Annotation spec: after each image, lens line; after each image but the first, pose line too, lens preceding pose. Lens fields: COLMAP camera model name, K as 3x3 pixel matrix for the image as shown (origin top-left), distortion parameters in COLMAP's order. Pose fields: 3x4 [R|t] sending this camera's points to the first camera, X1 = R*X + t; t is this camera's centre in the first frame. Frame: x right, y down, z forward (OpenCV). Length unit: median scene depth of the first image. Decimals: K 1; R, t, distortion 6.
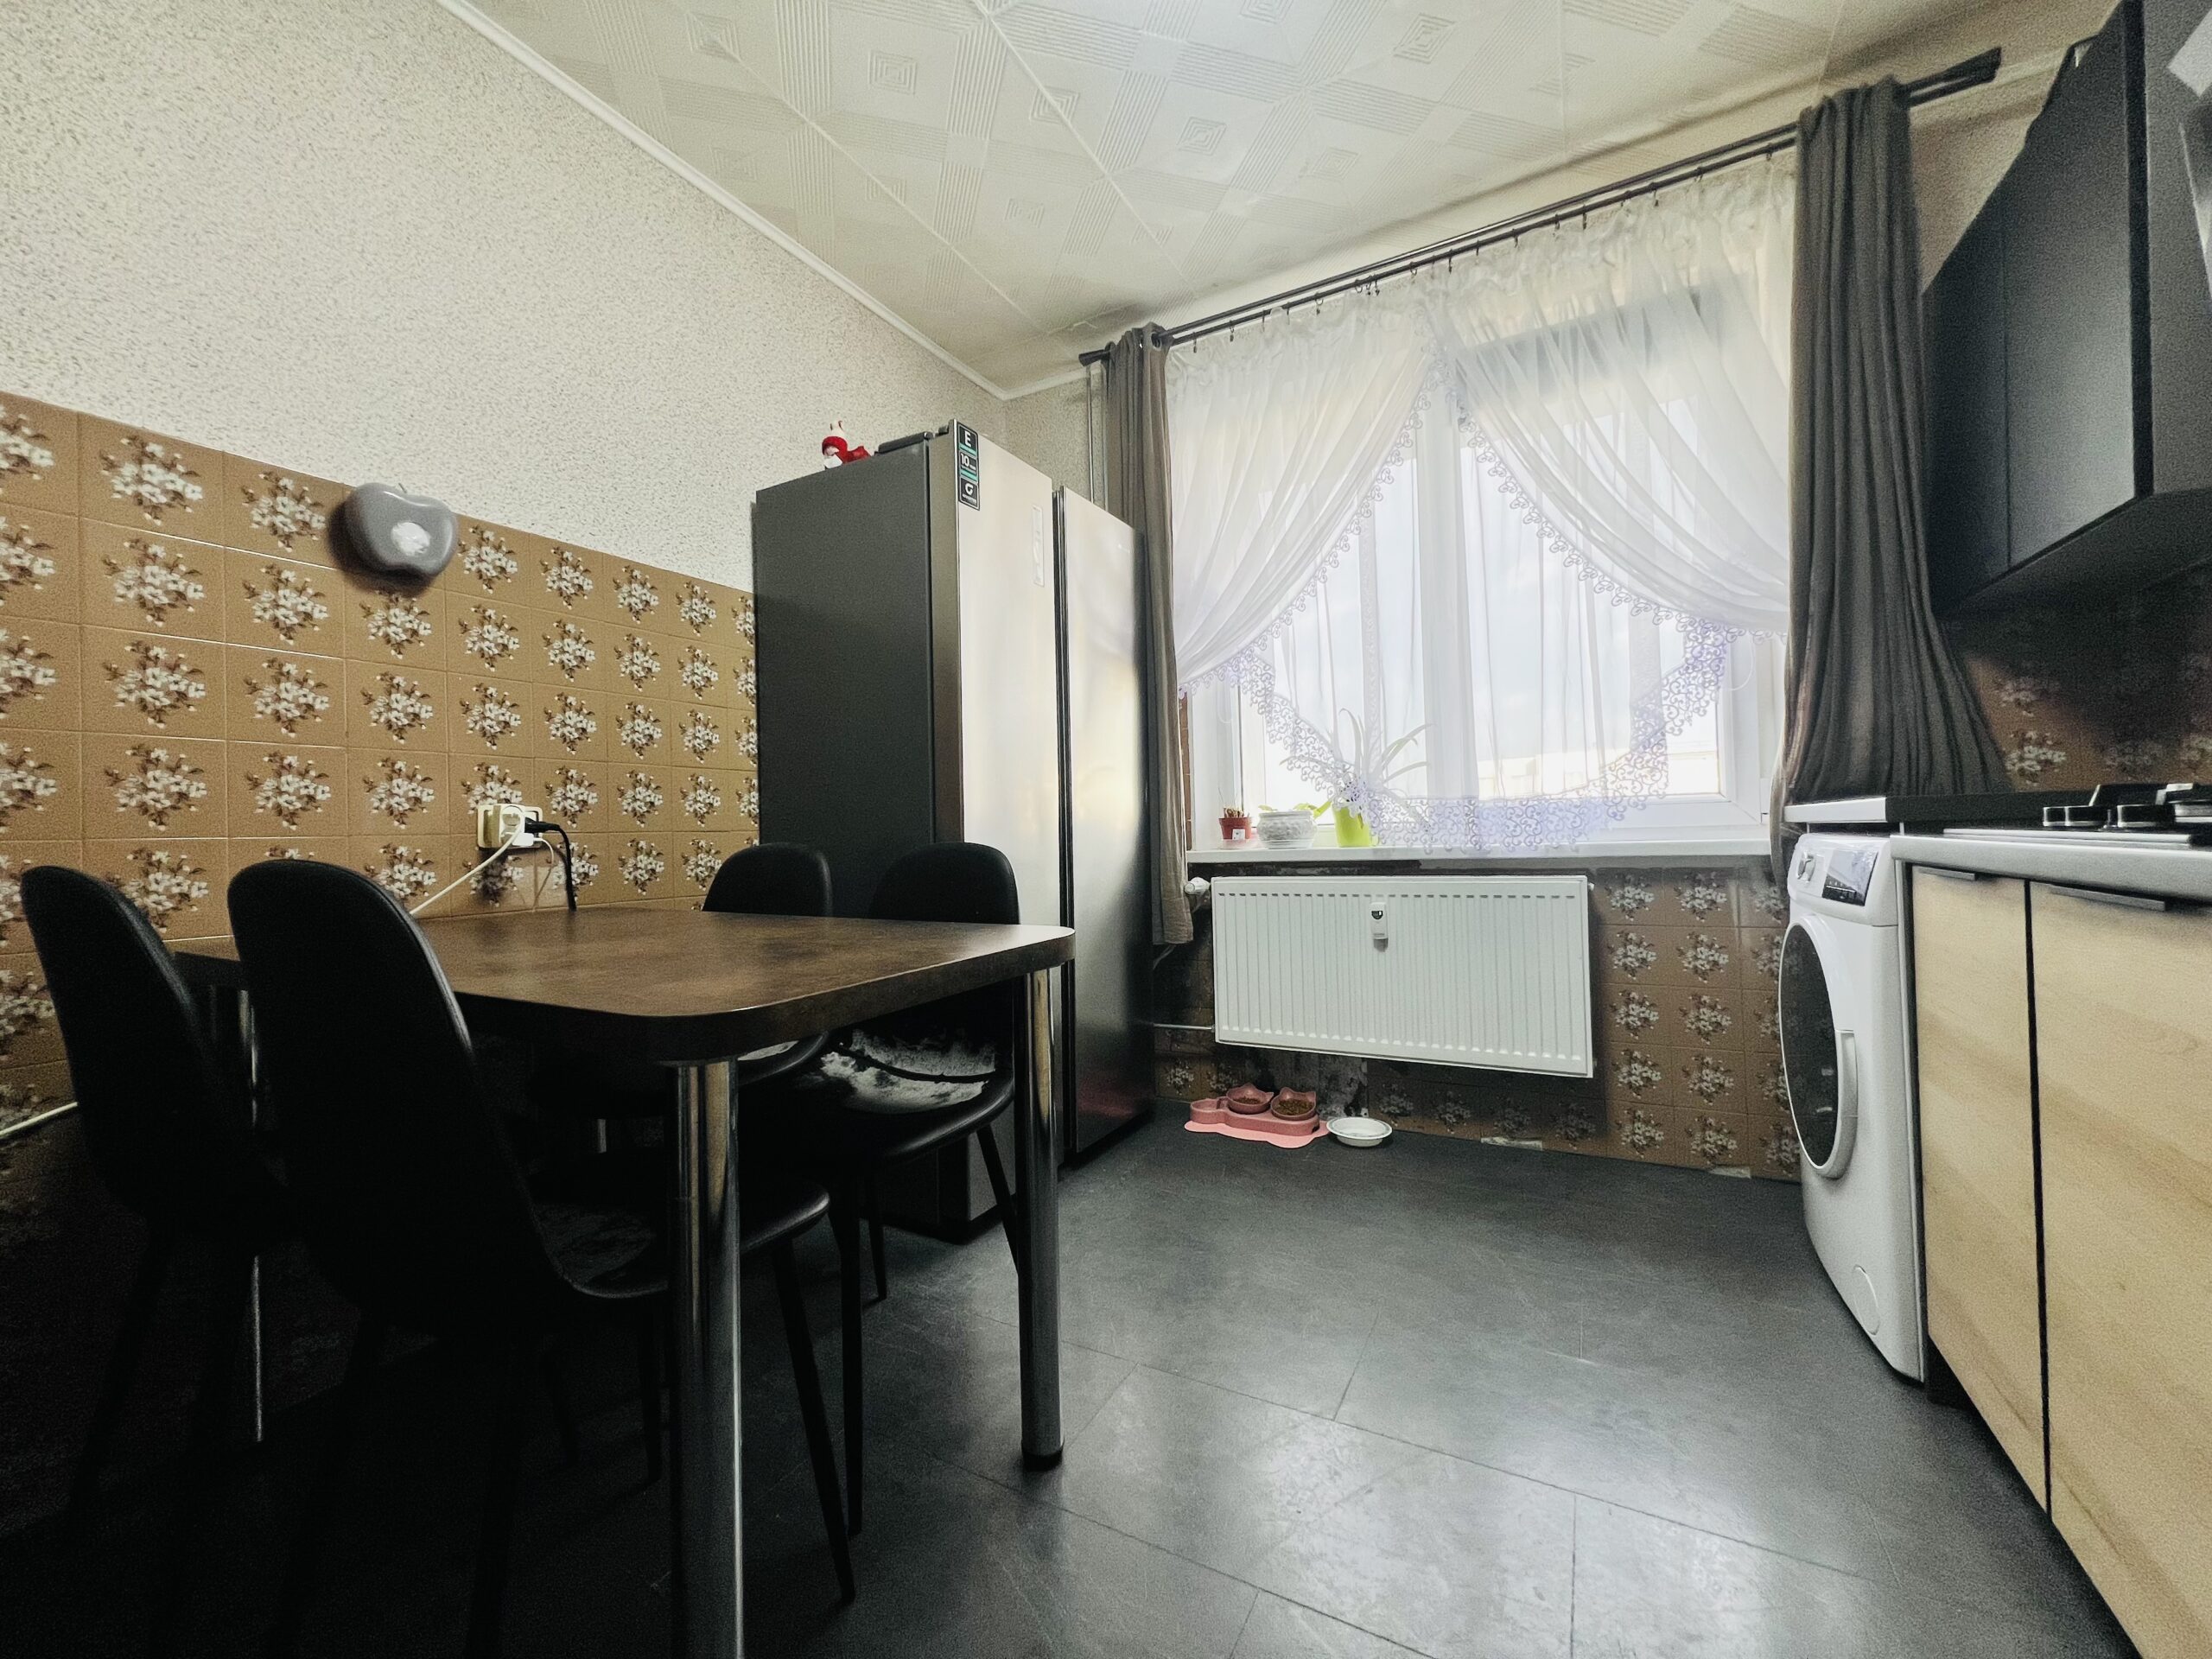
lens RADIAL K [[883.6, 0, 1099.3], [0, 883.6, 823.9], [0, 0, 1]] dist [-0.004342, 0.001220]
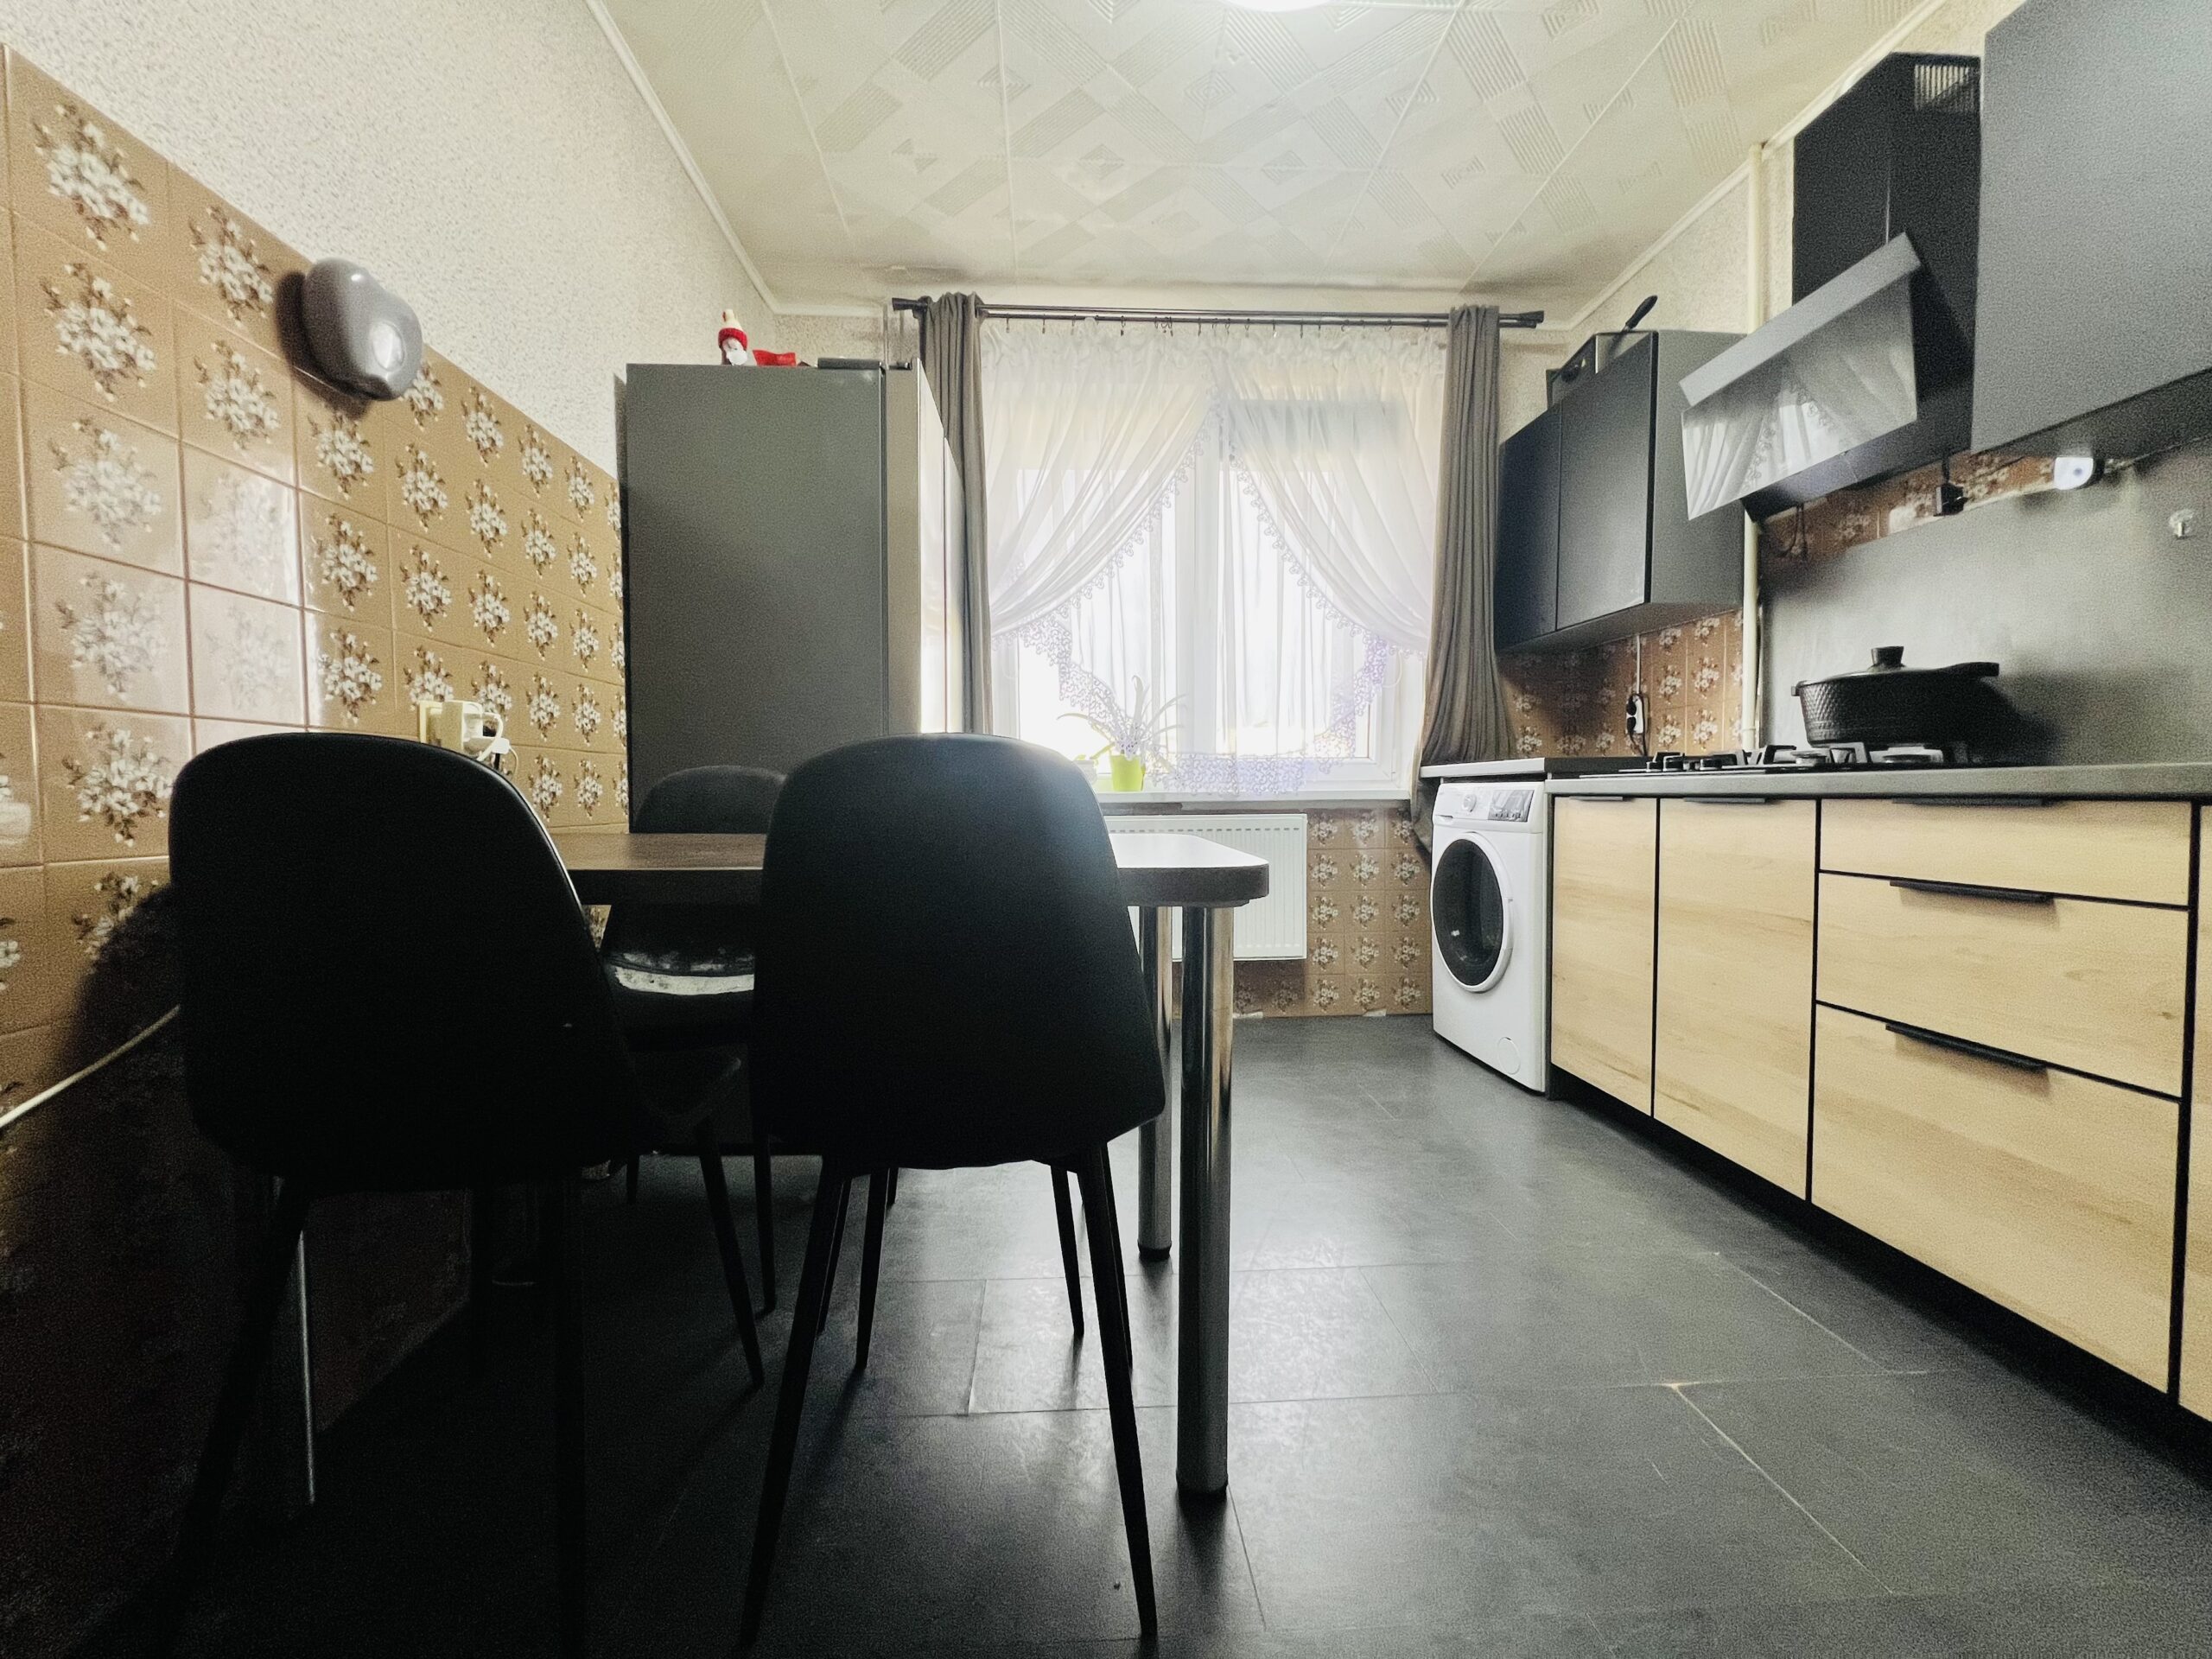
lens RADIAL K [[889.2, 0, 1098.6], [0, 889.2, 823.1], [0, 0, 1]] dist [-0.001451, -0.000099]
pose [[0.846054, 0.002567, 0.533091, -0.505969], [-0.021810, 0.999318, 0.029802, 0.043216], [-0.532651, -0.036841, 0.845533, -0.004269]]
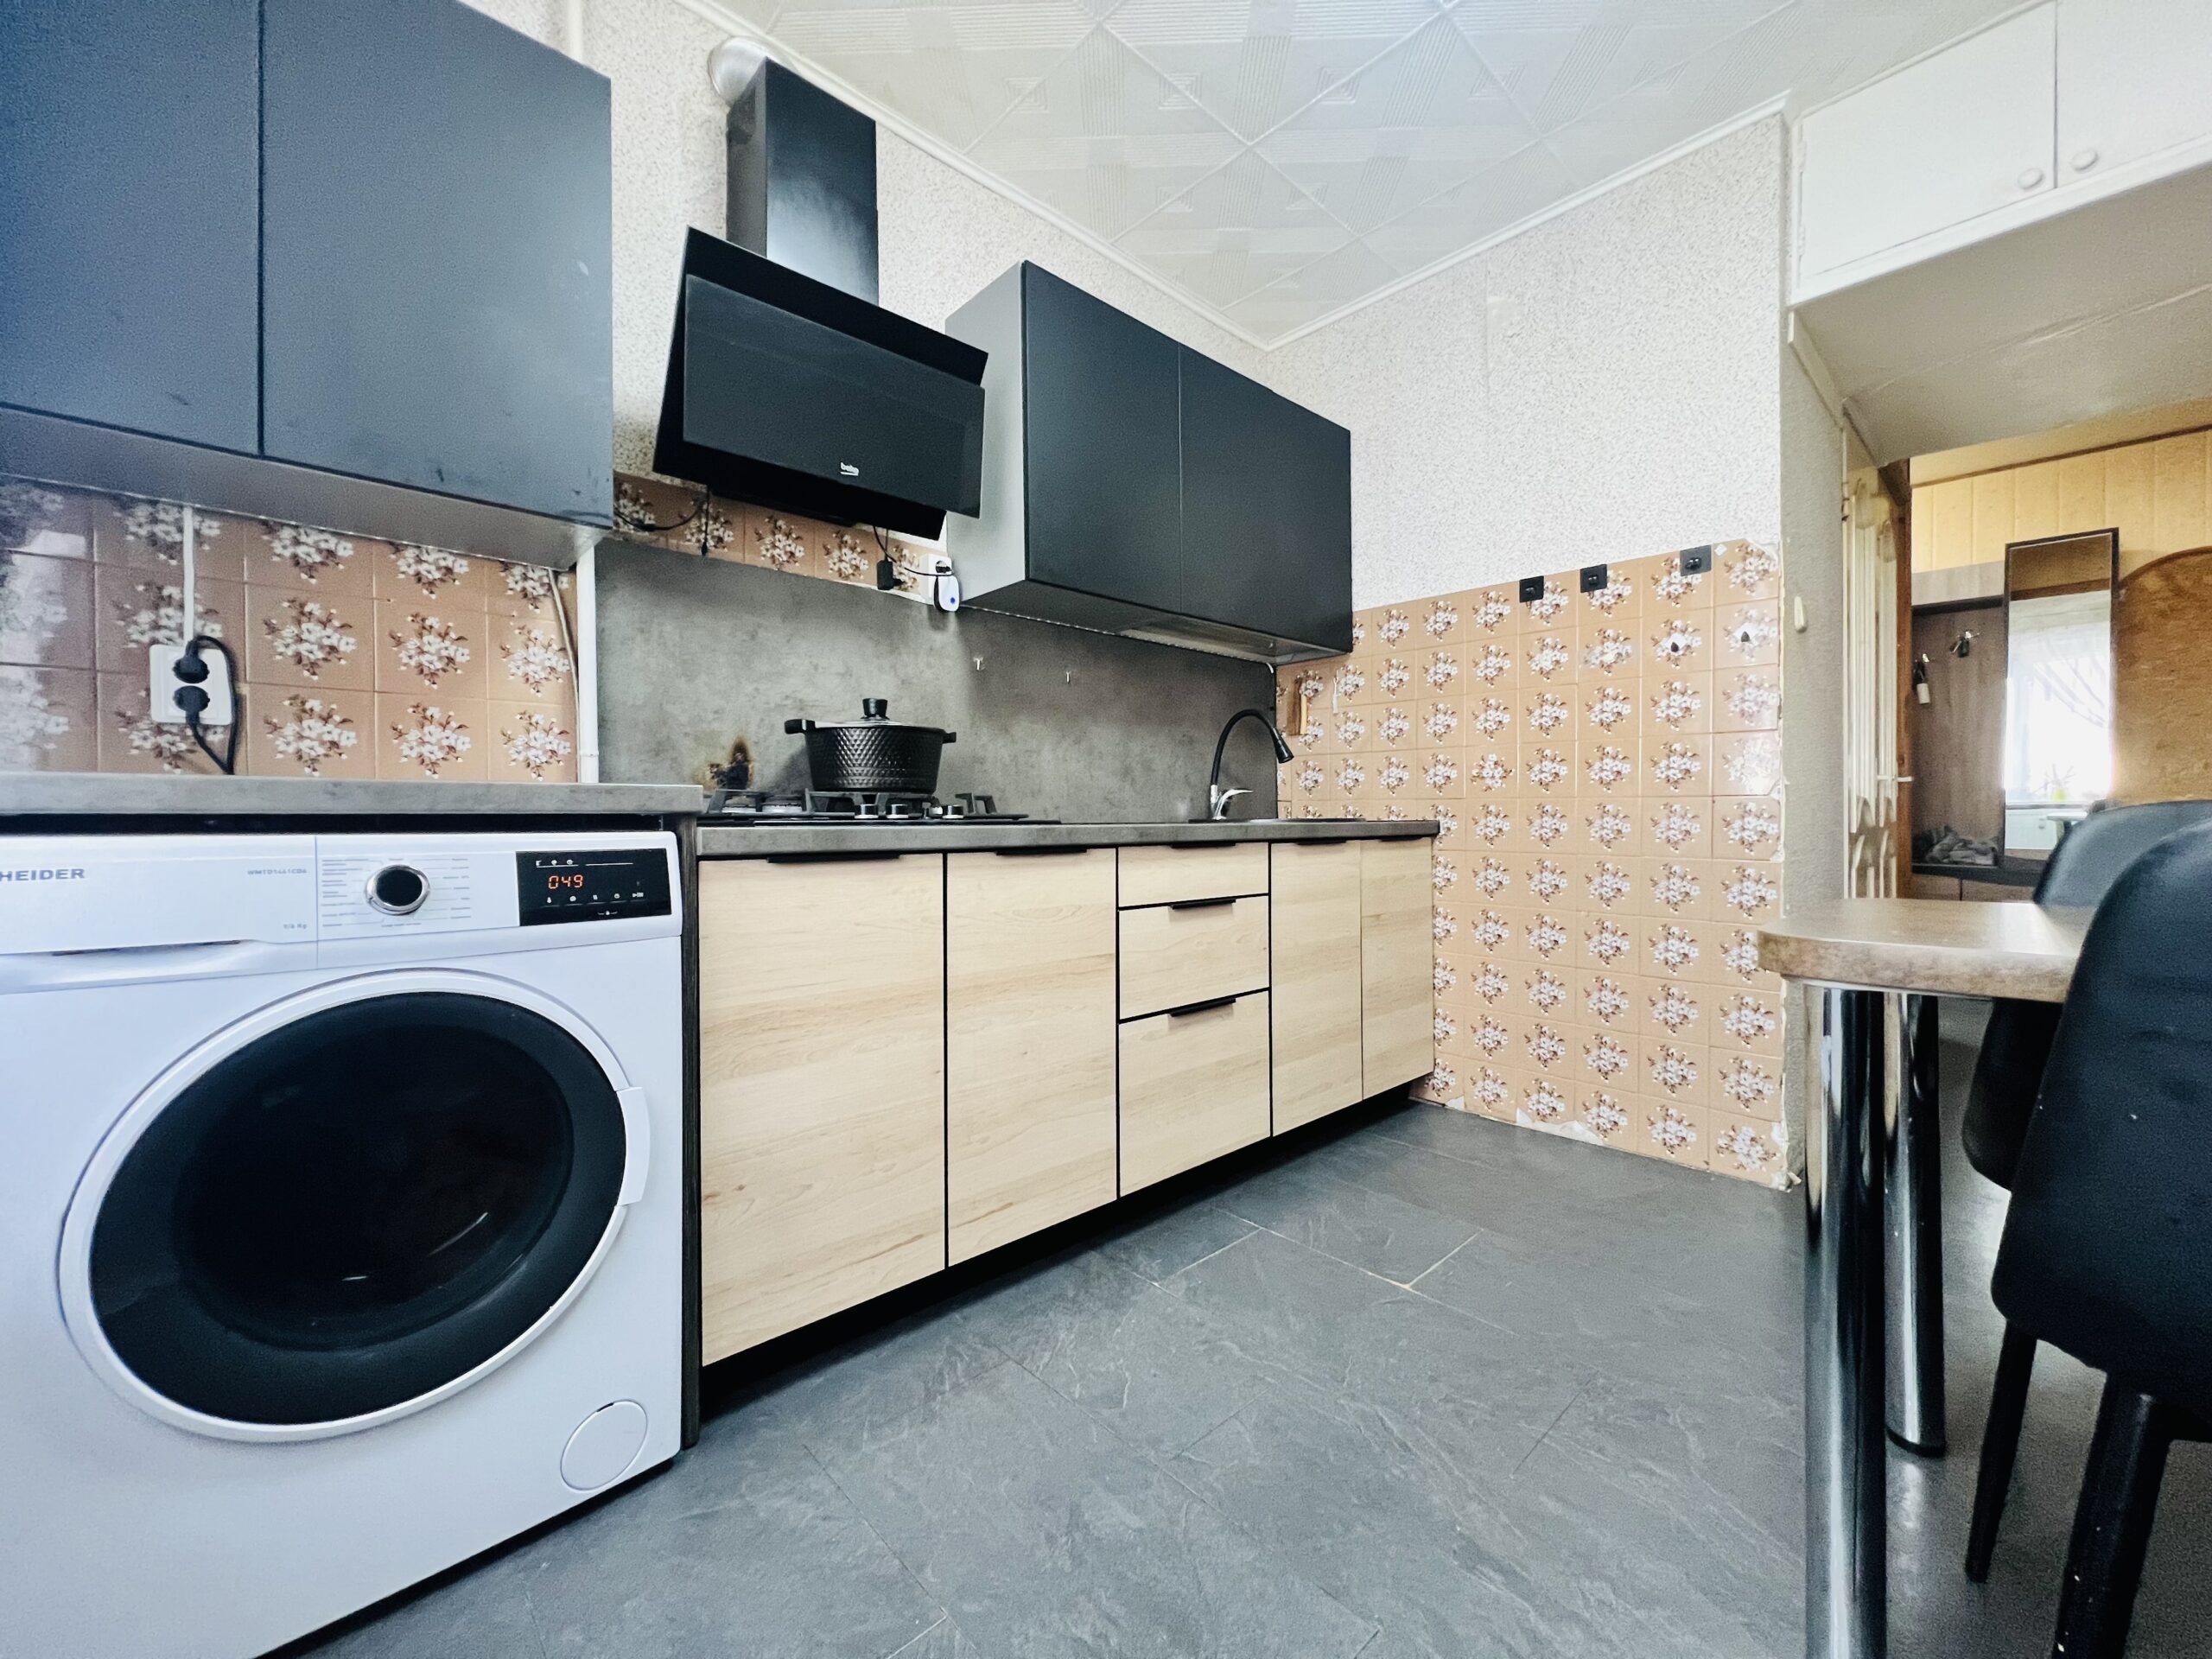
lens RADIAL K [[883.6, 0, 1099.3], [0, 883.6, 823.9], [0, 0, 1]] dist [-0.004342, 0.001220]
pose [[-0.949386, 0.027959, 0.312866, 0.155031], [0.024854, 0.999594, -0.013909, 0.021128], [-0.313128, -0.005429, -0.949695, 1.138308]]
